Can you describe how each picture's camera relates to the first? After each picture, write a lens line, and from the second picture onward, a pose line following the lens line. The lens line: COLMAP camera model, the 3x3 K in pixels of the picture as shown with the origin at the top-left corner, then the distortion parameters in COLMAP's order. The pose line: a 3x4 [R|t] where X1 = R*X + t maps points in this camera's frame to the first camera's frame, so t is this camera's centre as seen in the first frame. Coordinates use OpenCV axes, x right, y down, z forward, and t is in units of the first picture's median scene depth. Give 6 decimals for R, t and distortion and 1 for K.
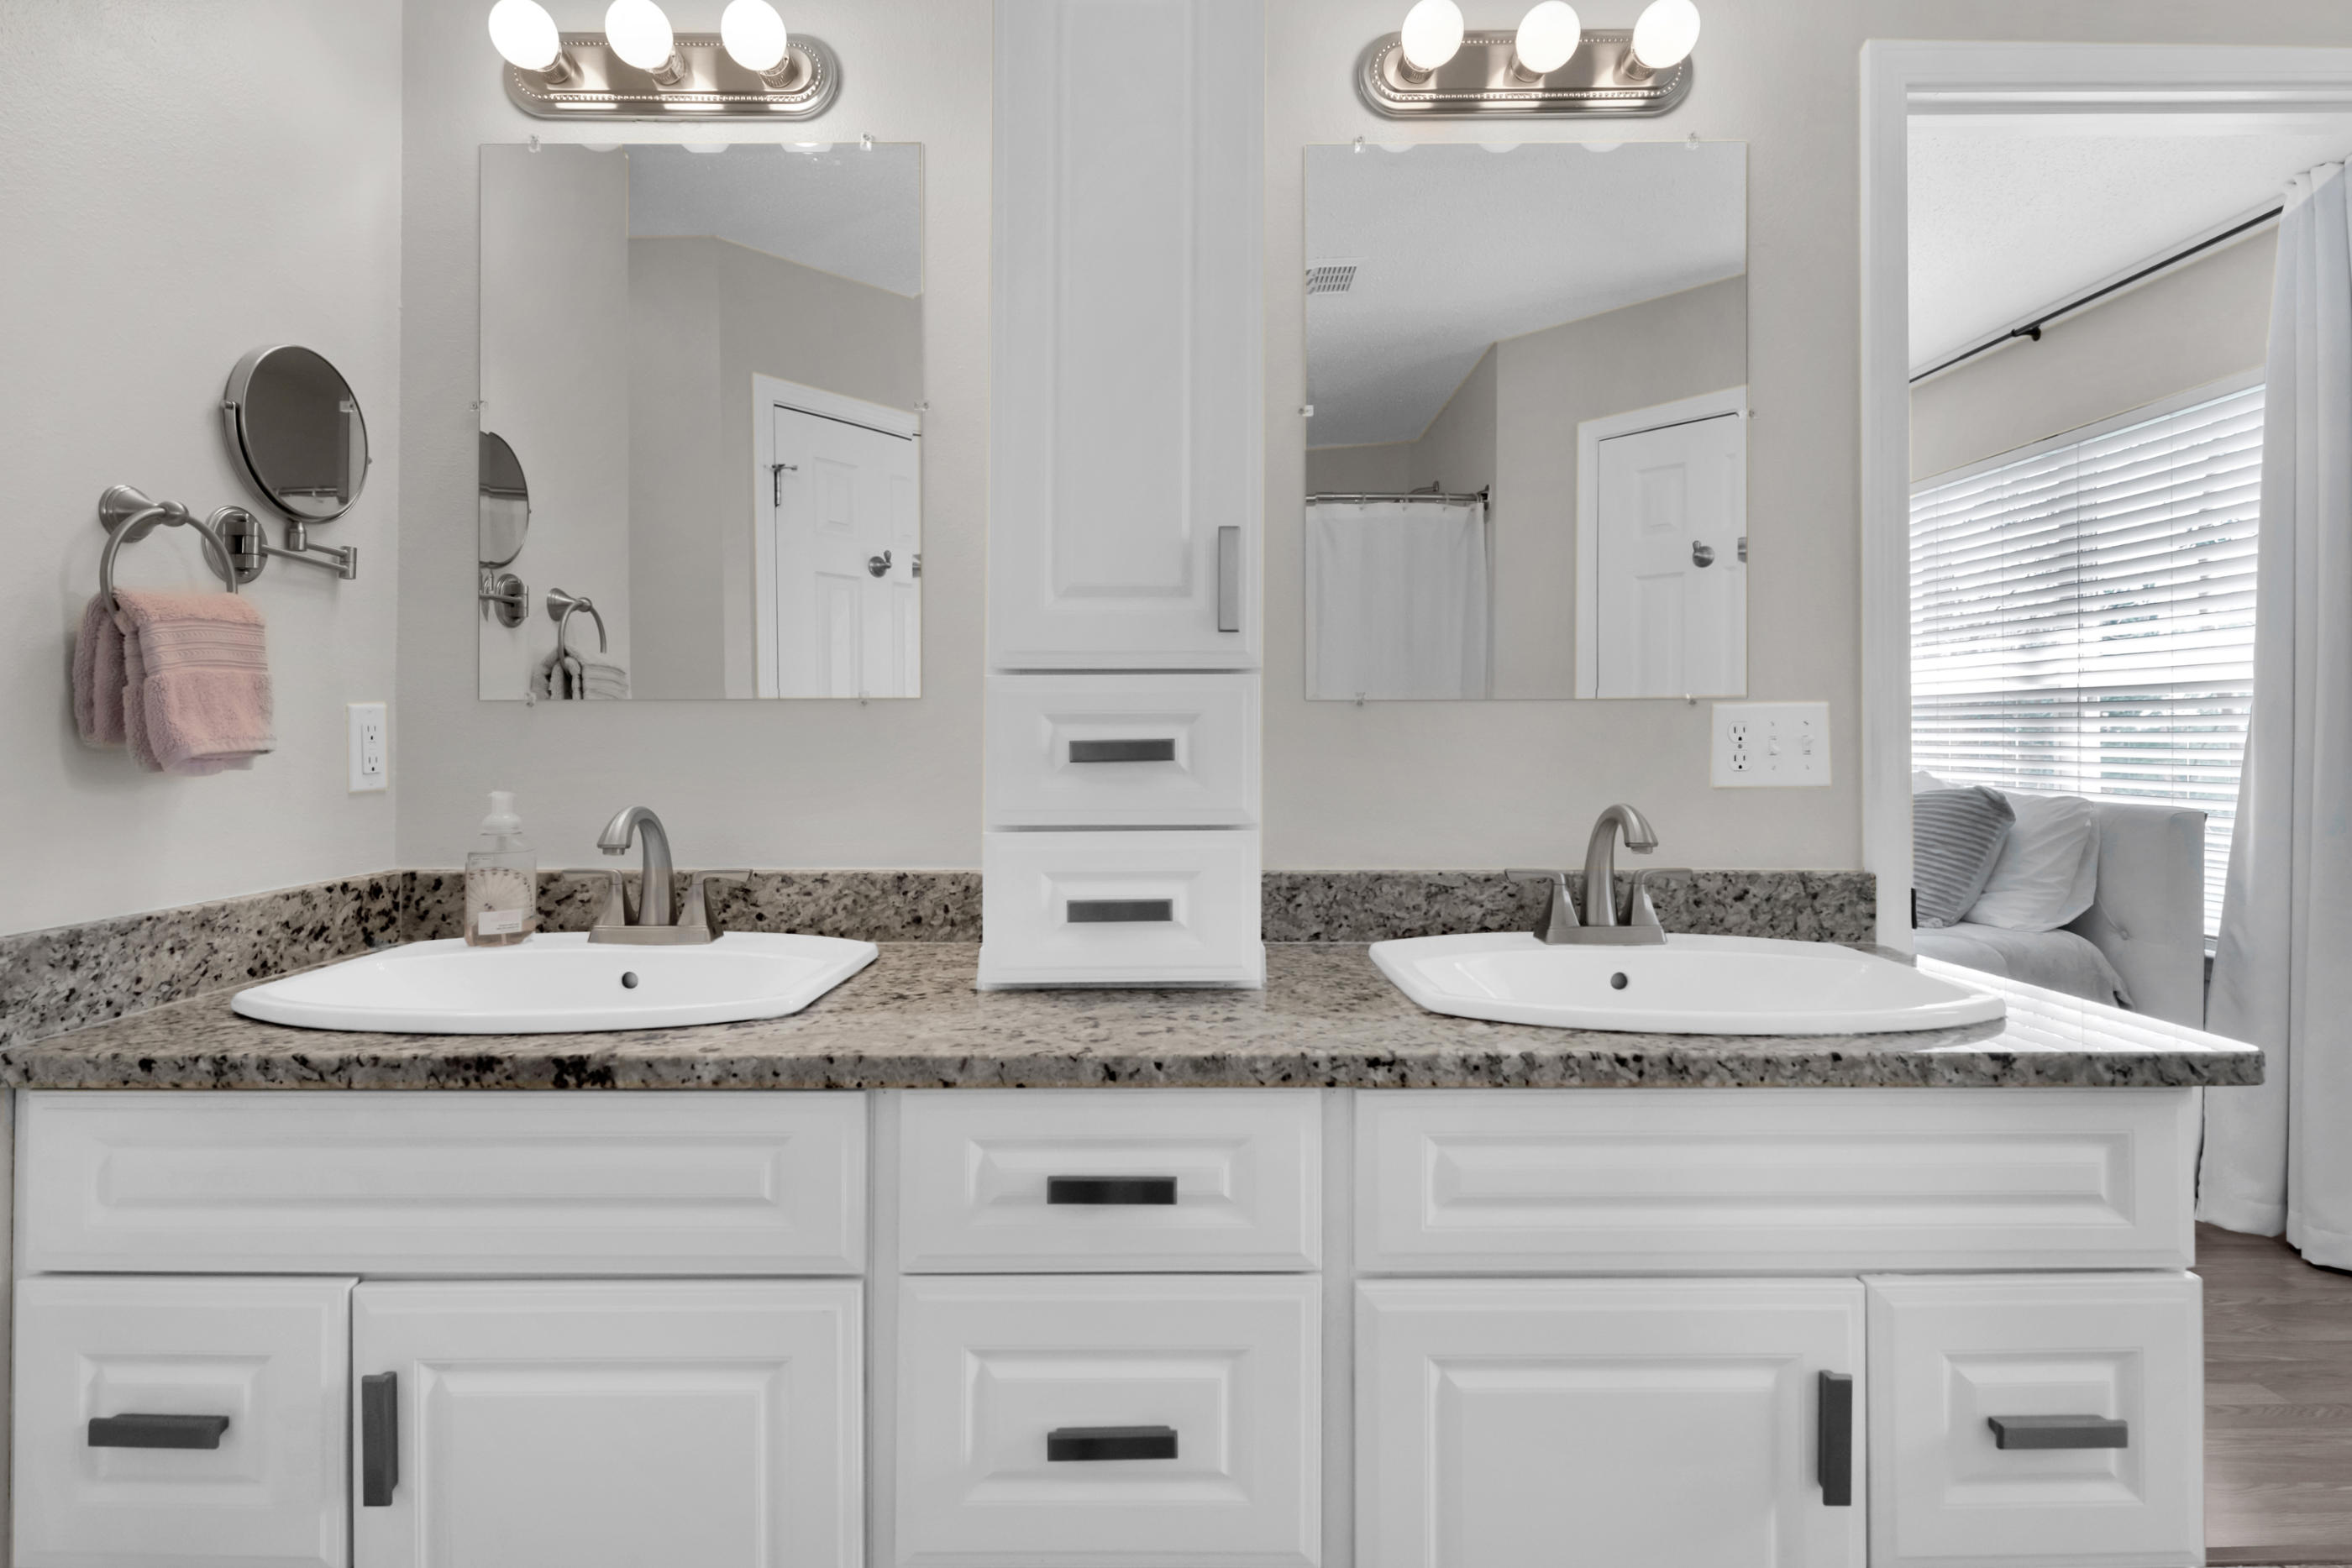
lens RADIAL K [[1151.8, 0, 1185.6], [0, 1151.8, 734.8], [0, 0, 1]] dist [0.006191, -0.002317]
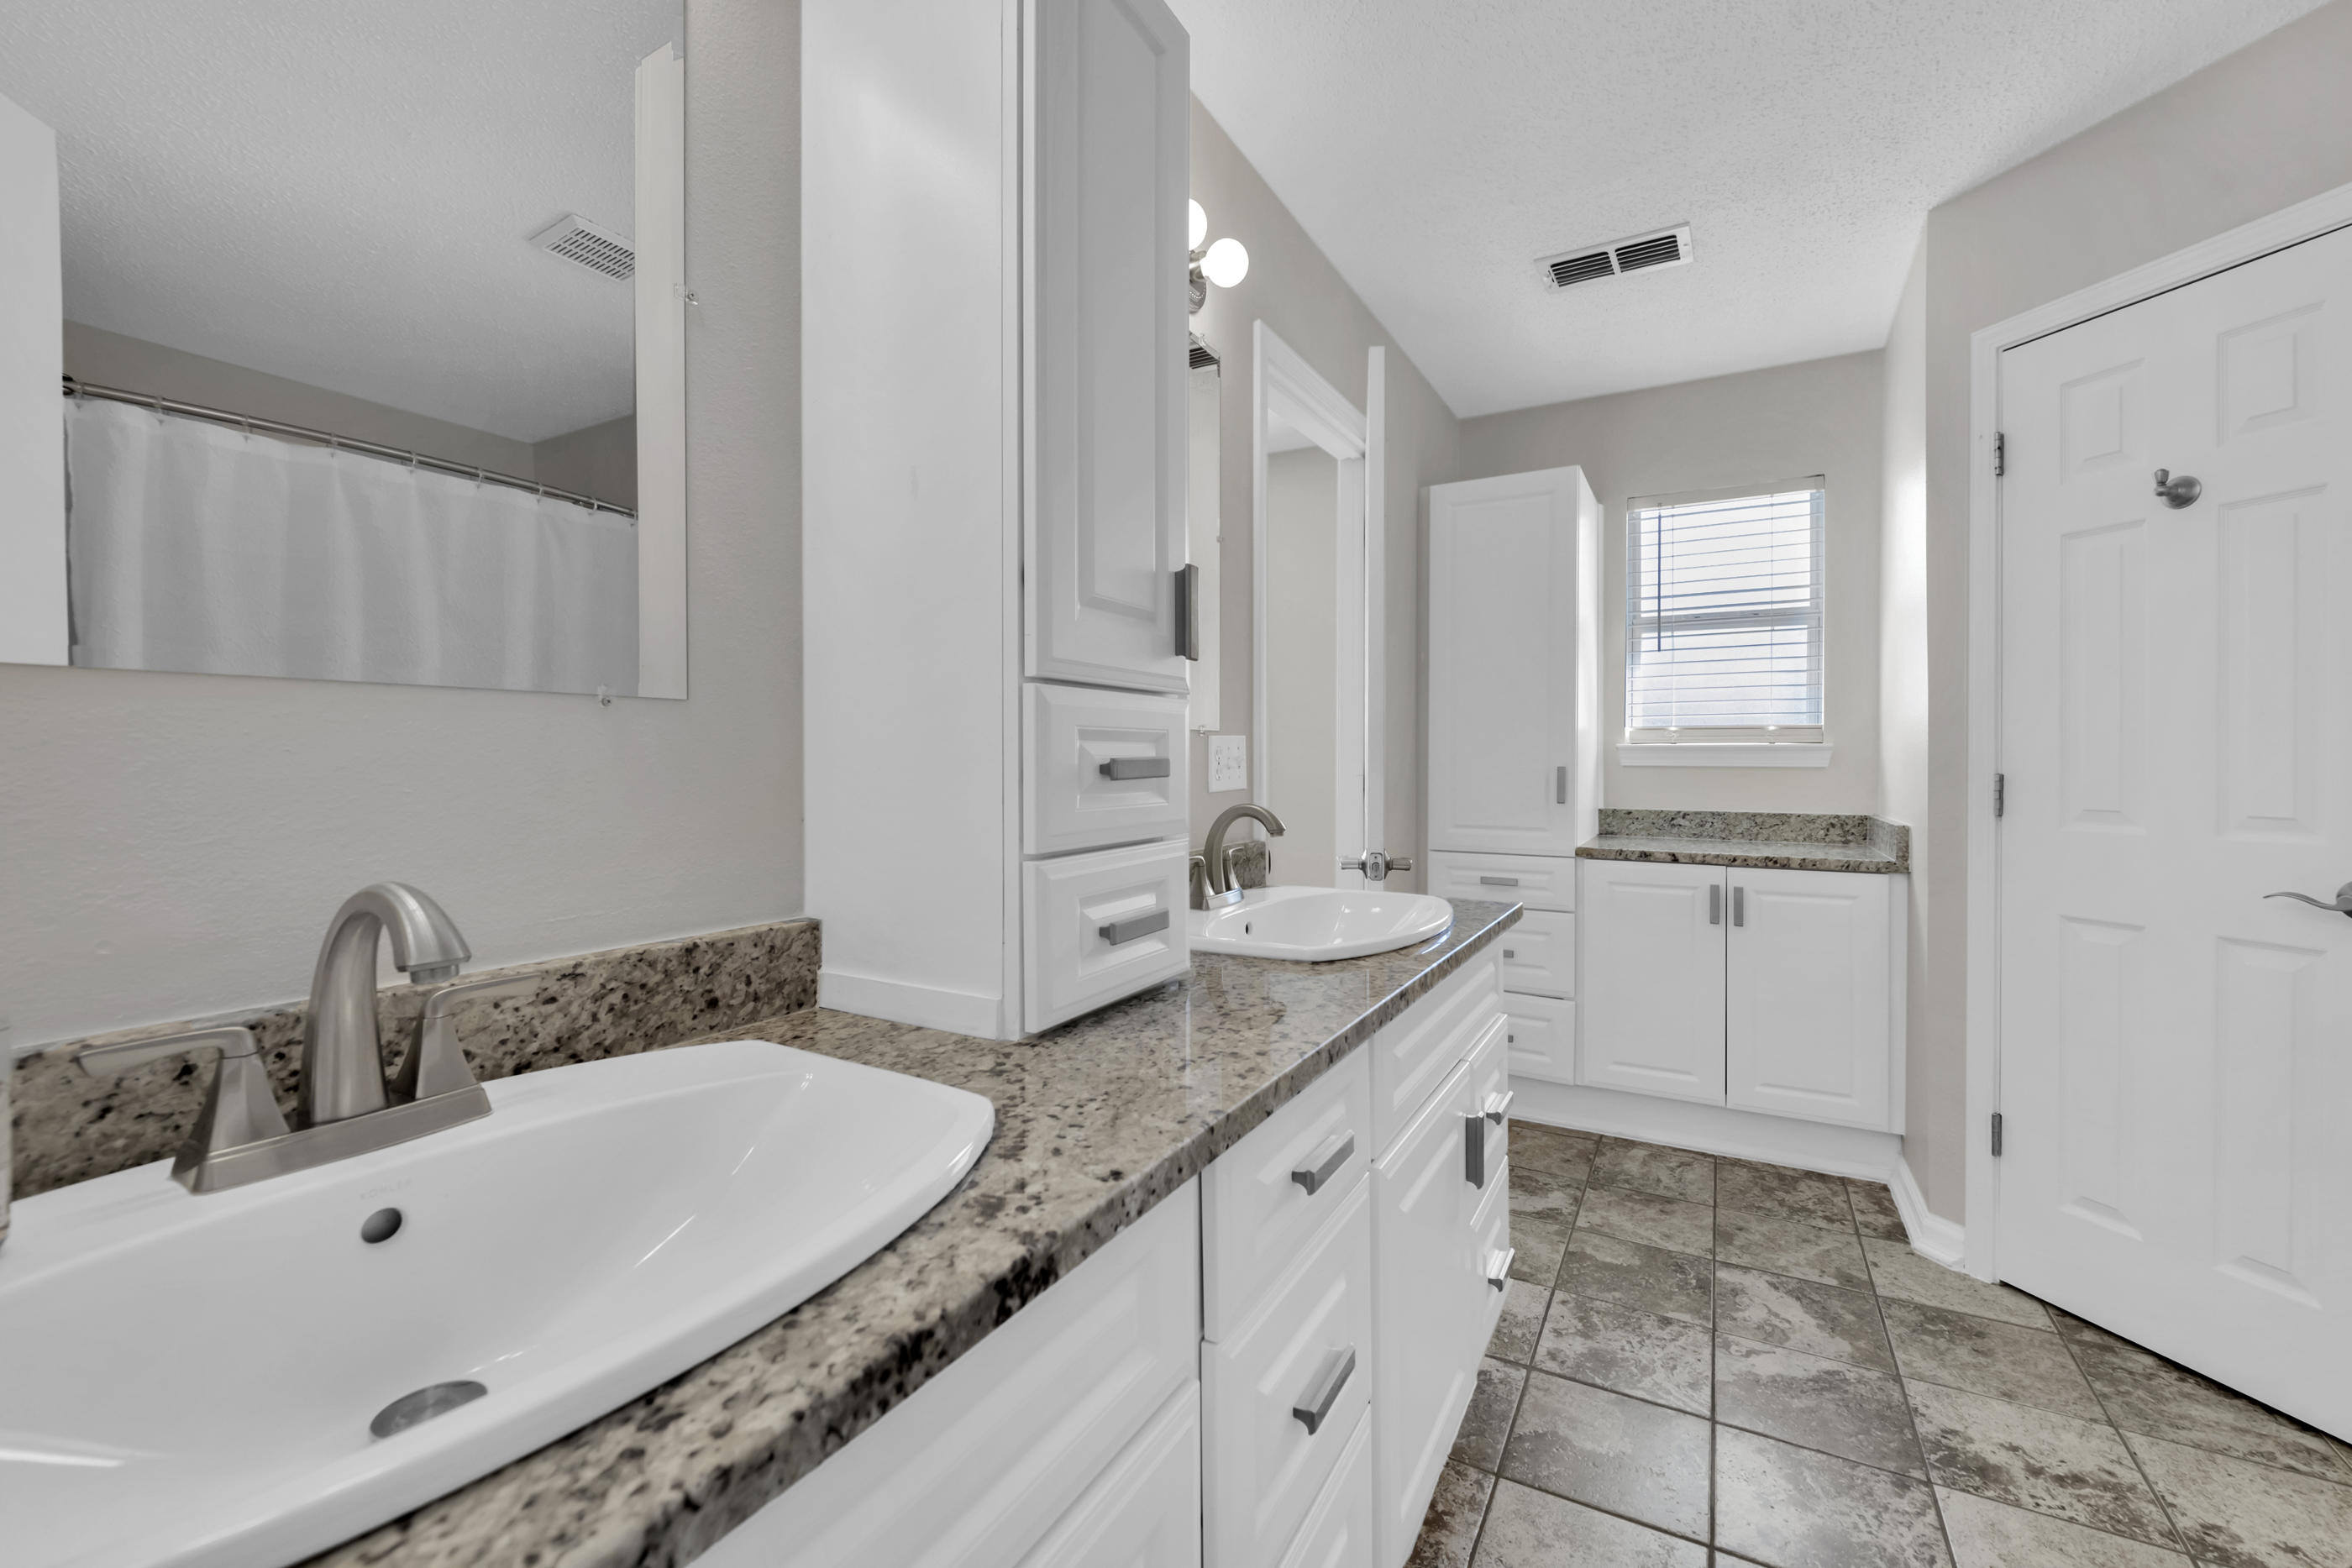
lens RADIAL K [[947.6, 0, 1200.0], [0, 947.6, 763.0], [0, 0, 1]] dist [0.002915, -0.003232]
pose [[0.495785, -0.003540, 0.868438, -0.602701], [-0.001567, 0.999986, 0.004971, 0.004204], [-0.868444, -0.003825, 0.495773, 0.432058]]
